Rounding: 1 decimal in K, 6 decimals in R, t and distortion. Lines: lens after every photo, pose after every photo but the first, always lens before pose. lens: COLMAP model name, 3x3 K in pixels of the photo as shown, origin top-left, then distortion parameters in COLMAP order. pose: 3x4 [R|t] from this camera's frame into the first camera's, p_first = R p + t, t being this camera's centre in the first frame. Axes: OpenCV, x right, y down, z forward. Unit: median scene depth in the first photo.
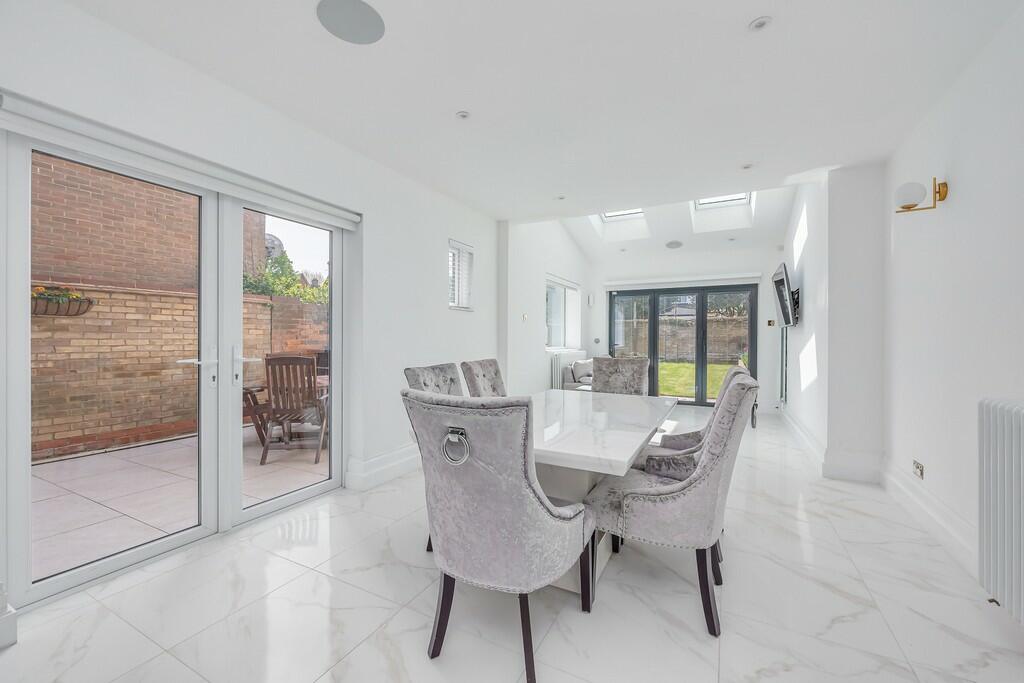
lens RADIAL K [[410.0, 0, 516.9], [0, 410.0, 343.5], [0, 0, 1]] dist [-0.001498, 0.000474]
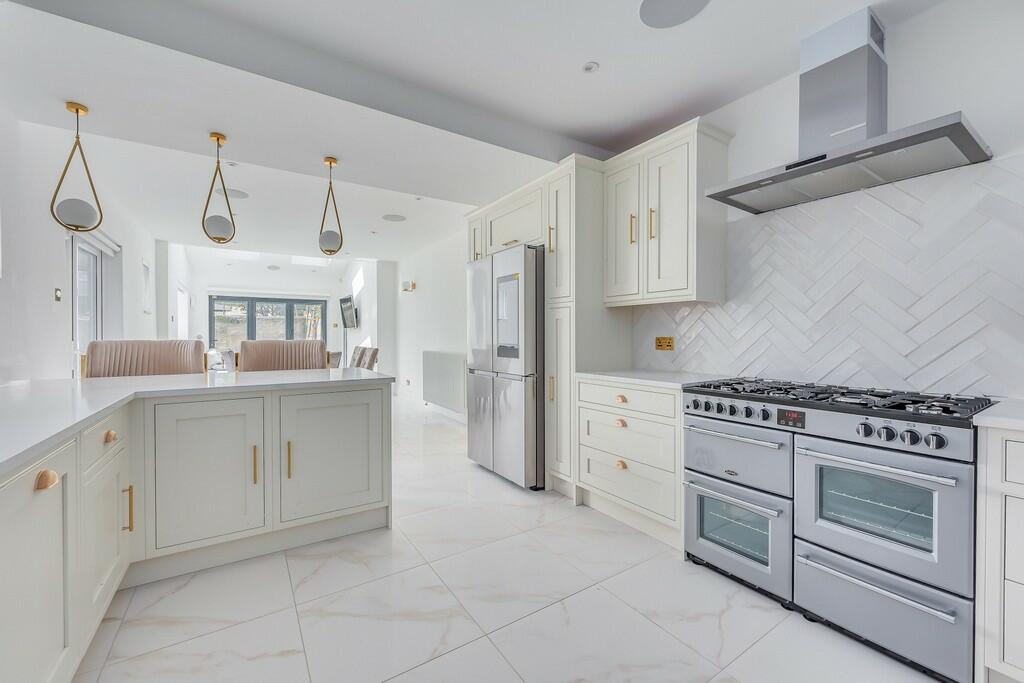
lens RADIAL K [[410.0, 0, 513.2], [0, 410.0, 338.2], [0, 0, 1]] dist [-0.001498, 0.000474]
pose [[0.481616, -0.009239, 0.876334, -0.424954], [0.012209, 0.999918, 0.003832, 0.003359], [-0.876297, 0.008854, 0.481690, -0.368250]]
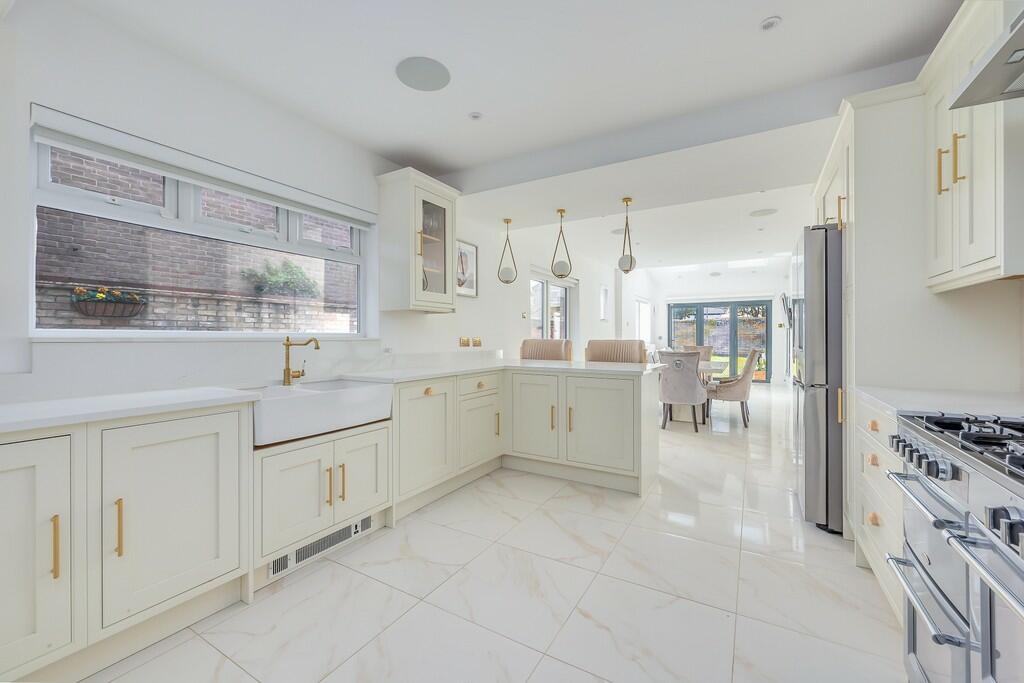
lens RADIAL K [[410.0, 0, 514.1], [0, 410.0, 330.3], [0, 0, 1]] dist [-0.001498, 0.000474]
pose [[0.999422, -0.004751, -0.033649, -0.298555], [0.003813, 0.999604, -0.027897, 0.006017], [0.033768, 0.027753, 0.999044, -0.518766]]
